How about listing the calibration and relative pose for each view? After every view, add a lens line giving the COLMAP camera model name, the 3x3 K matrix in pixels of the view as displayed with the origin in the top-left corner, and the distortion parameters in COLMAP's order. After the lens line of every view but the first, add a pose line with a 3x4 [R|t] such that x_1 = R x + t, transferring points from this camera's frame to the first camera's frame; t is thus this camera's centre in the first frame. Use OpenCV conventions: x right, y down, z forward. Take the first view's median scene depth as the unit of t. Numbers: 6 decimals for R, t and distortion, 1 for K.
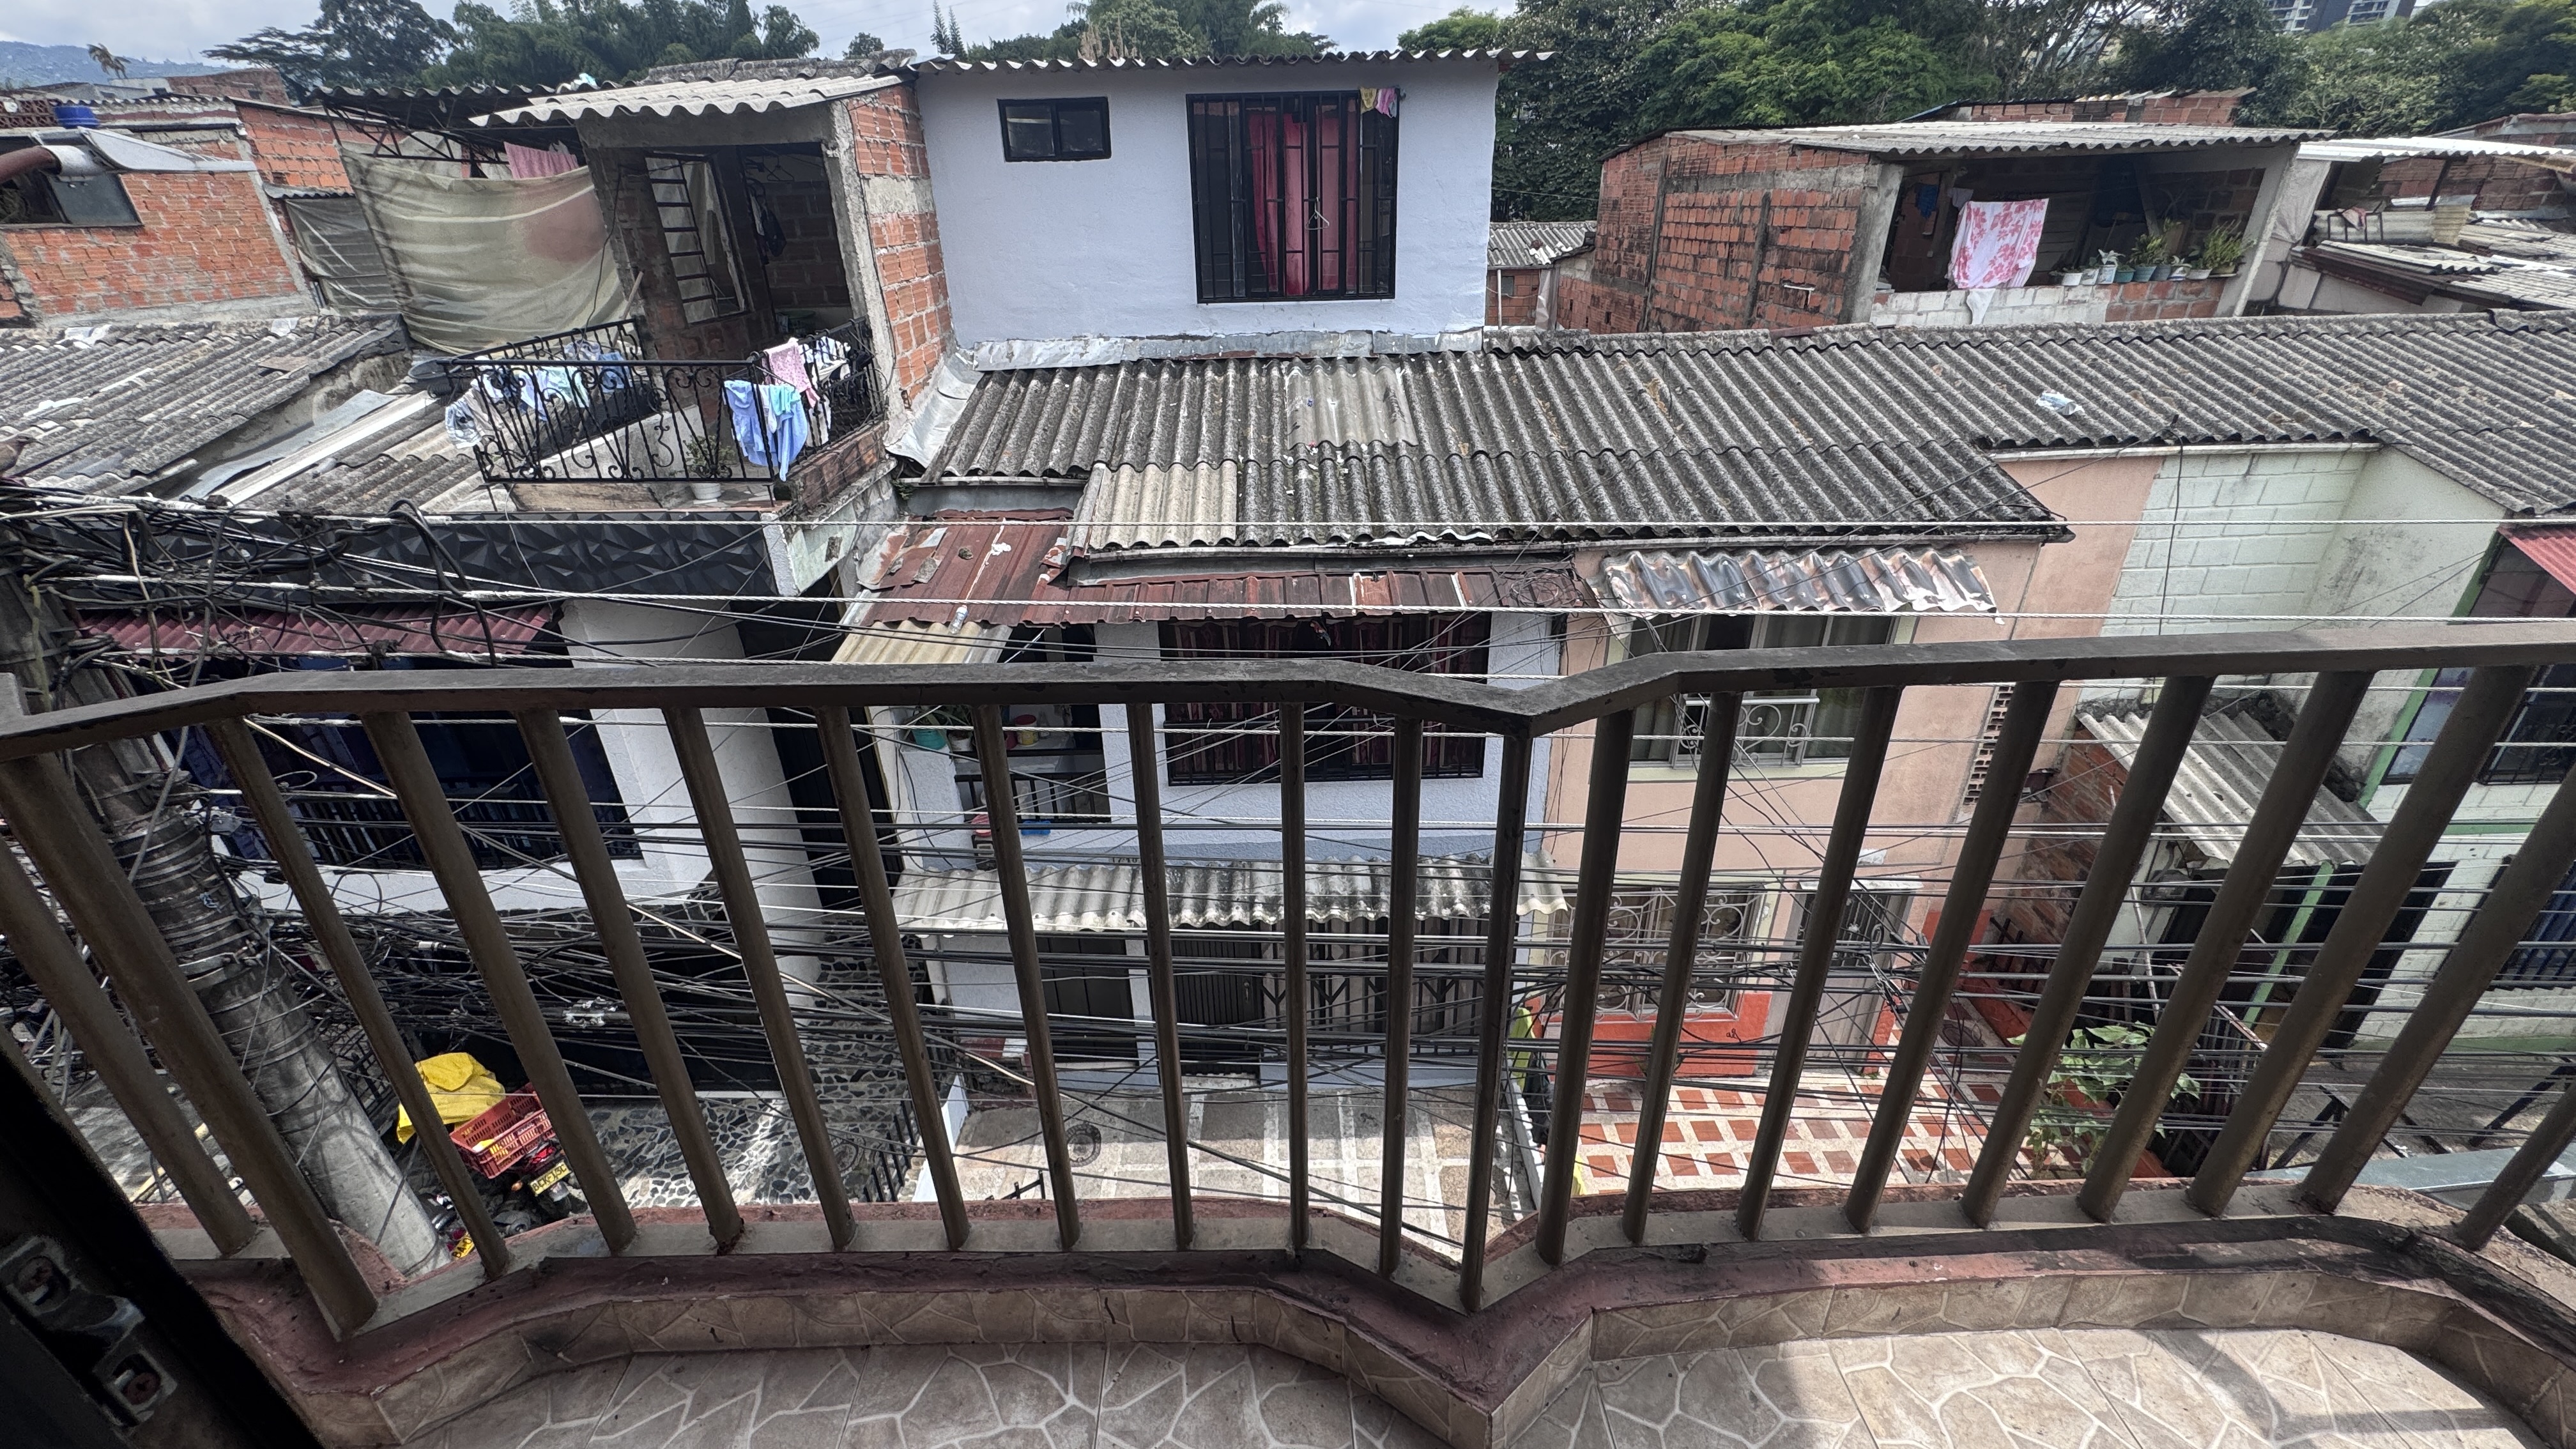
lens RADIAL K [[1026.0, 0, 1282.0], [0, 1026.0, 727.9], [0, 0, 1]] dist [-0.012023, 0.000789]
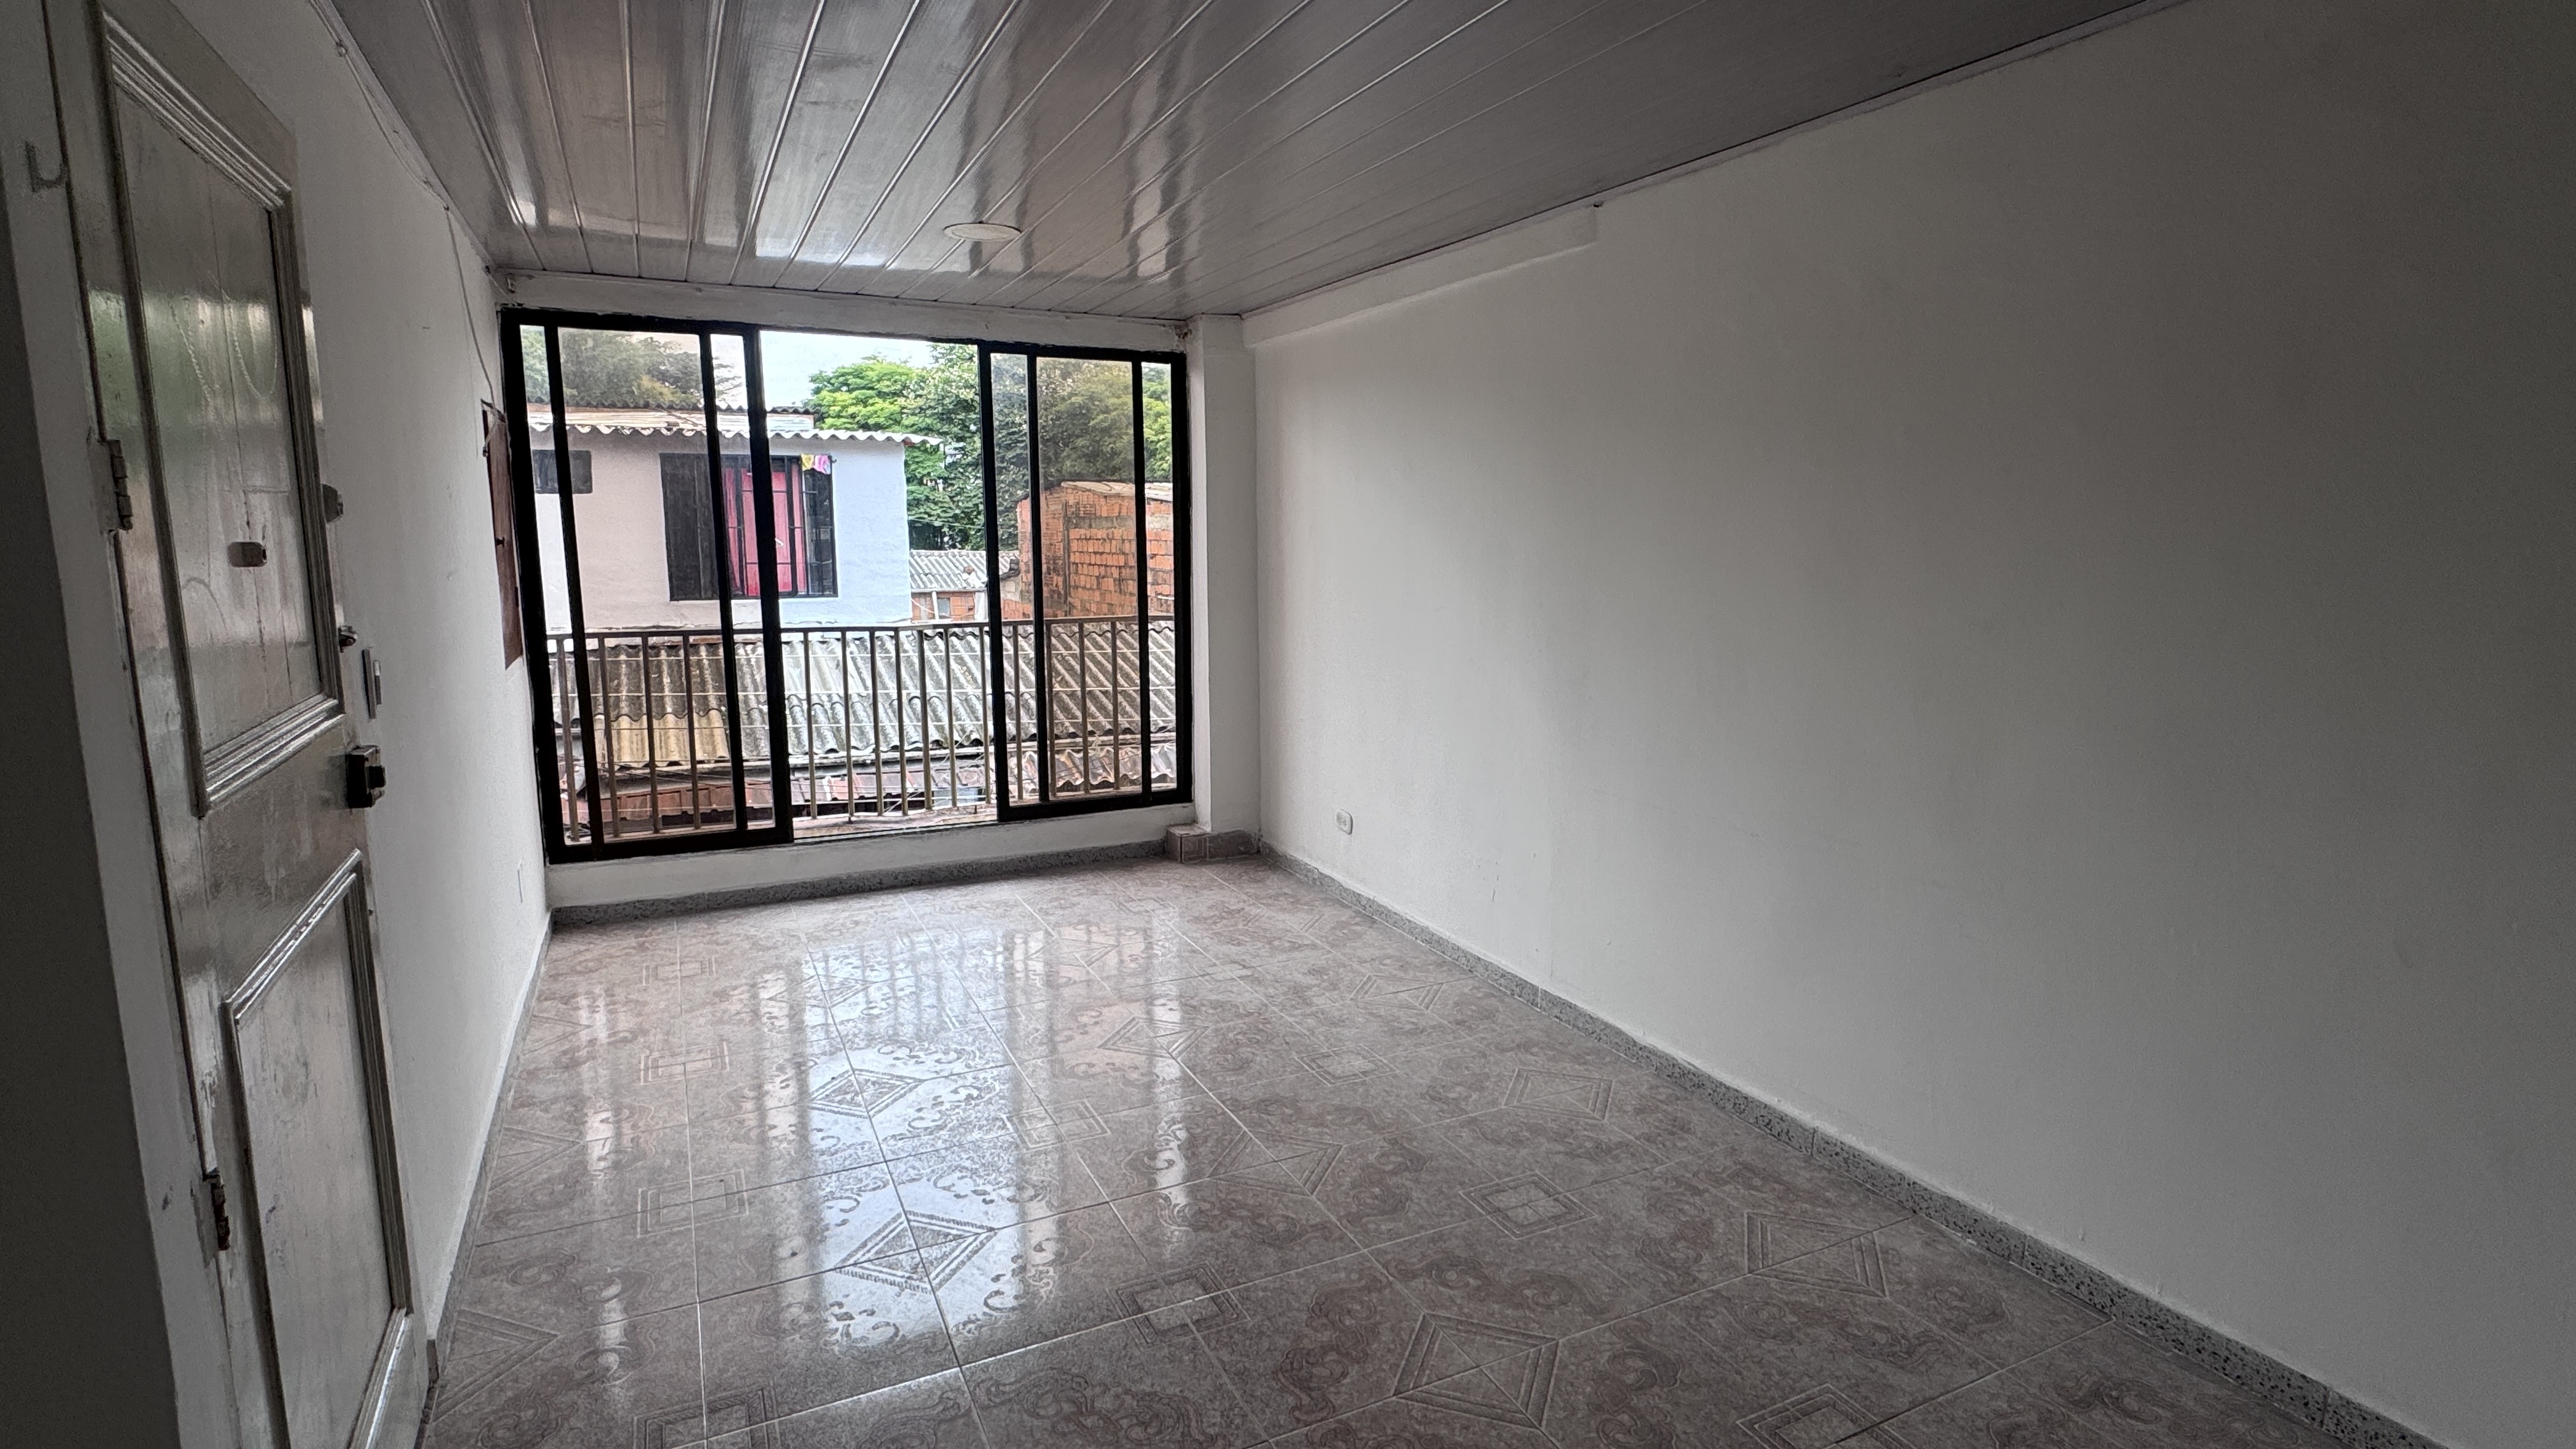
lens RADIAL K [[1271.2, 0, 1288.6], [0, 1271.2, 720.2], [0, 0, 1]] dist [-0.001289, -0.000034]
pose [[0.899561, -0.039512, 0.435005, -0.068911], [0.178014, 0.942605, -0.282503, 0.233897], [-0.398875, 0.331565, 0.854964, -0.457109]]
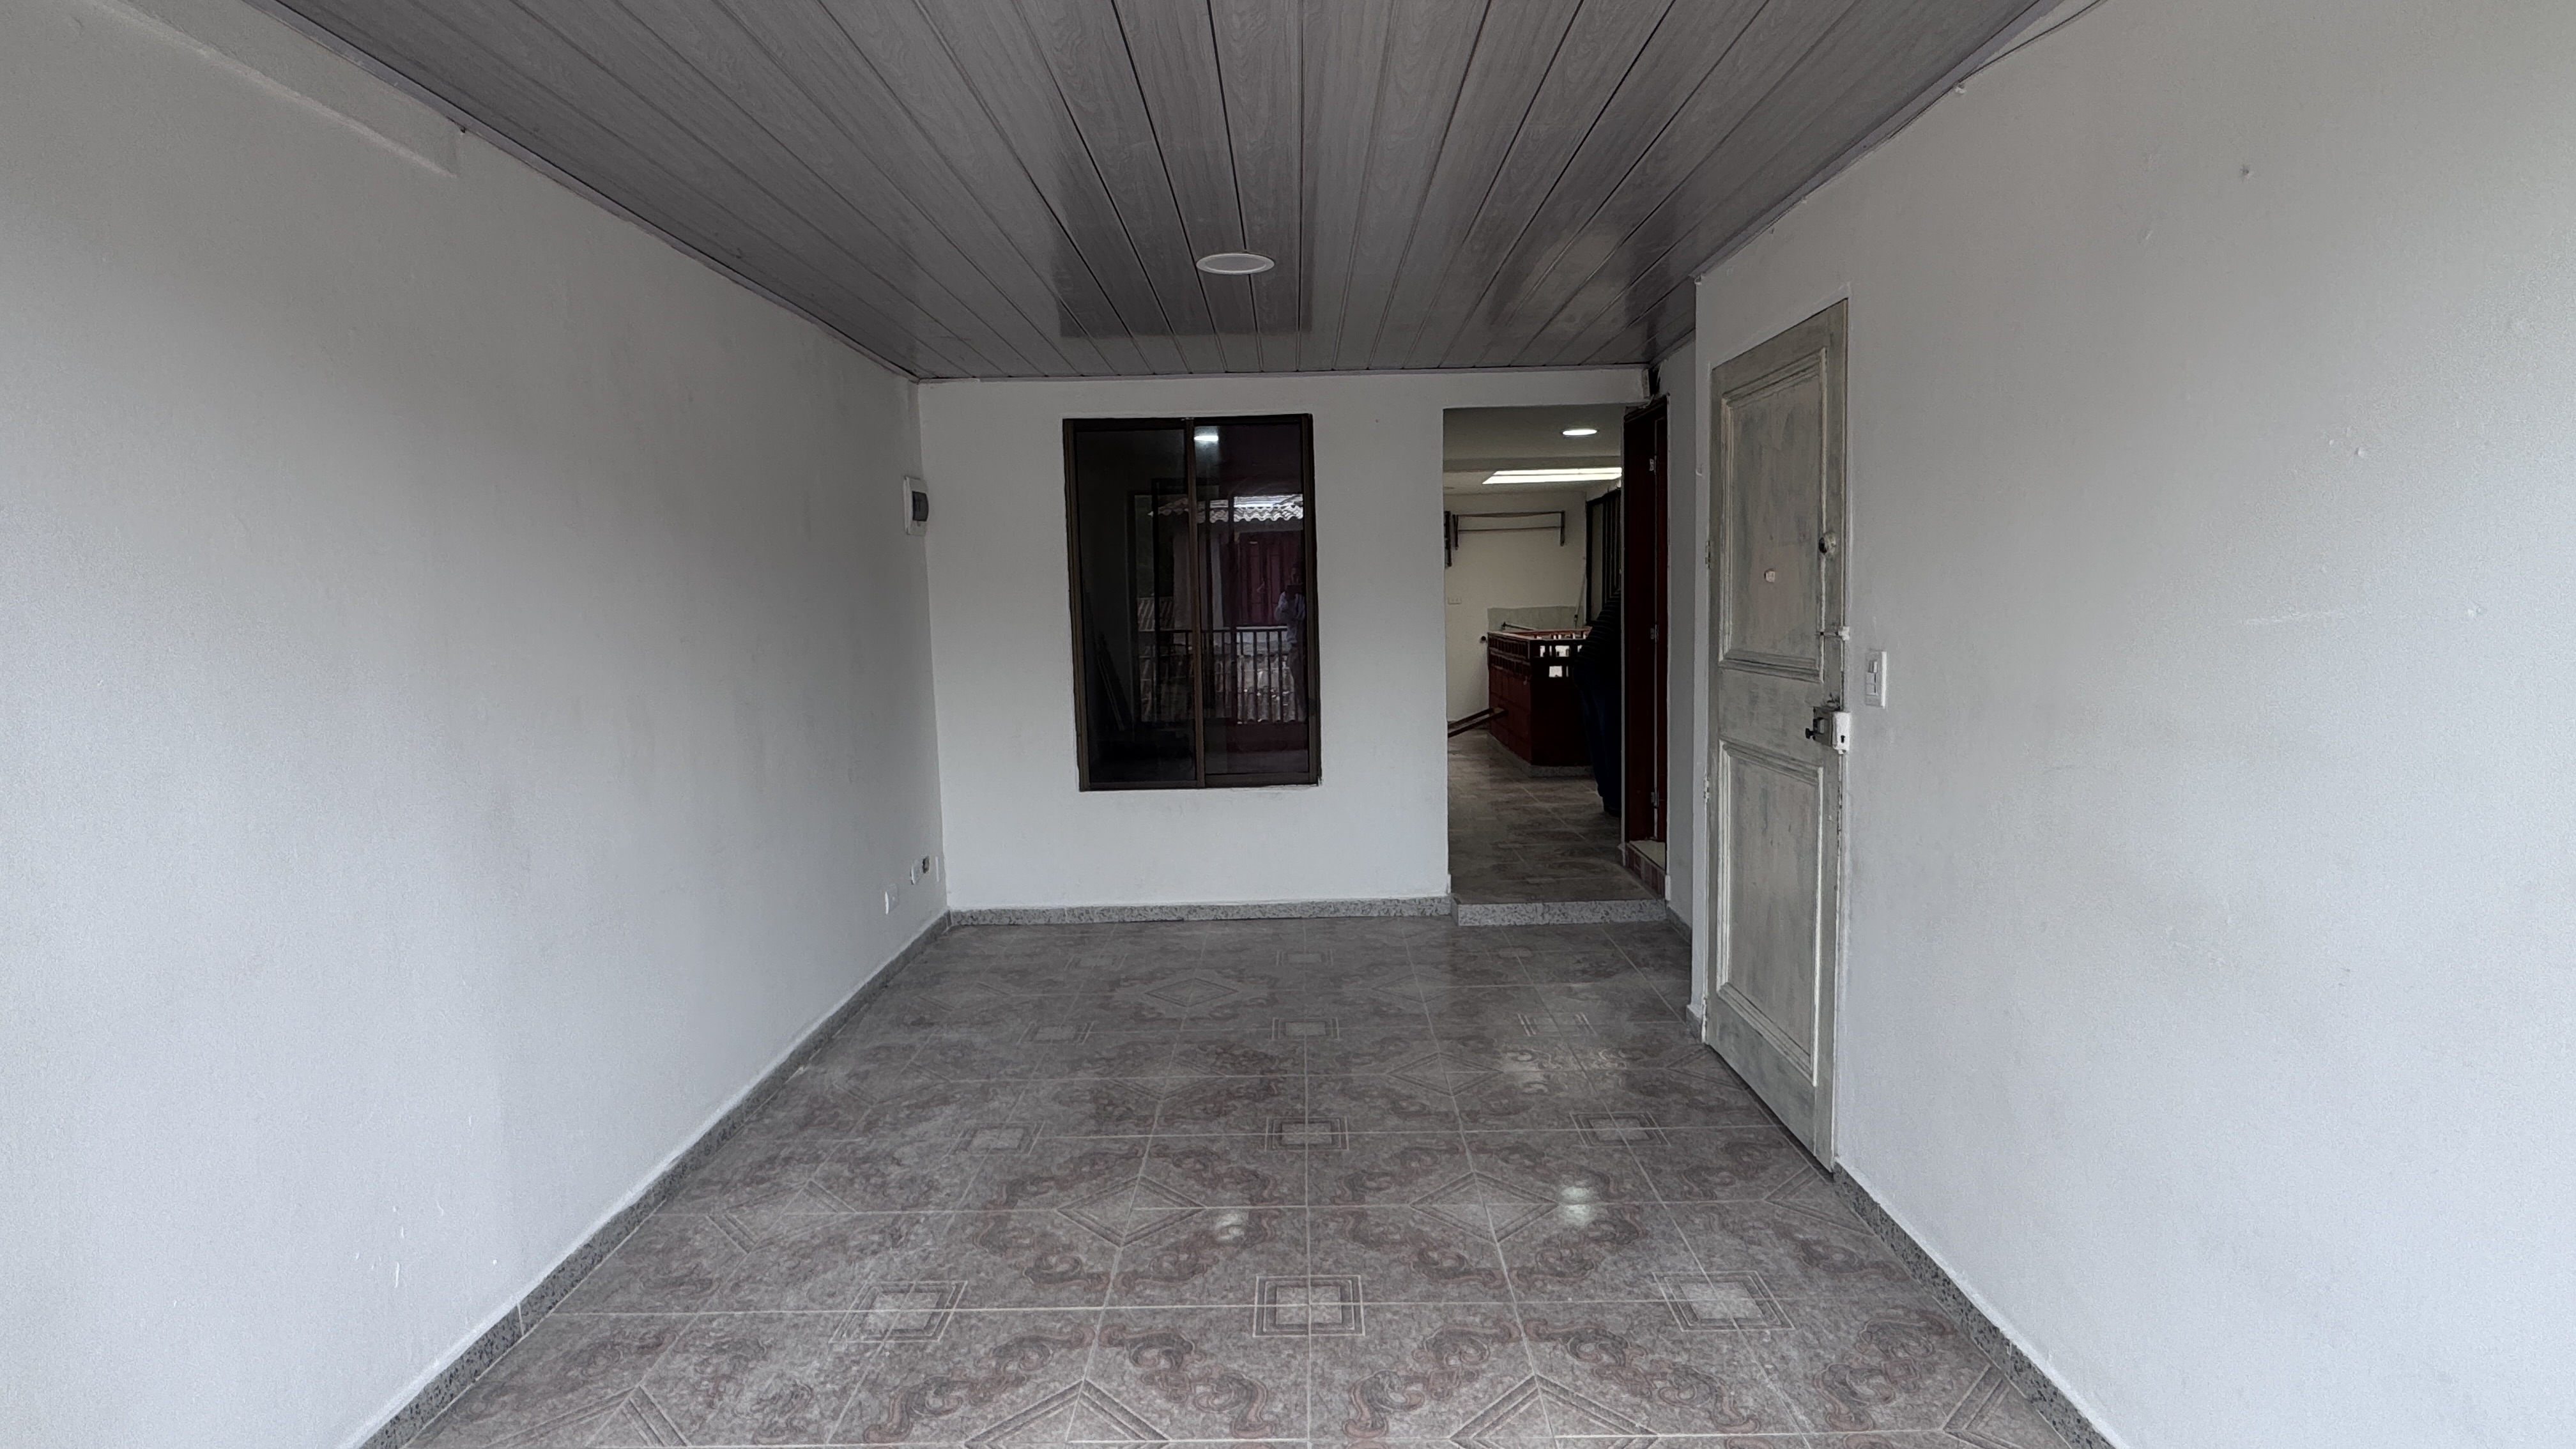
lens RADIAL K [[1271.2, 0, 1286.0], [0, 1271.2, 723.0], [0, 0, 1]] dist [-0.001289, -0.000034]
pose [[-0.998433, 0.050263, 0.024581, 0.444158], [0.055558, 0.838550, 0.541985, -1.423423], [0.006630, 0.542502, -0.840029, 2.837702]]
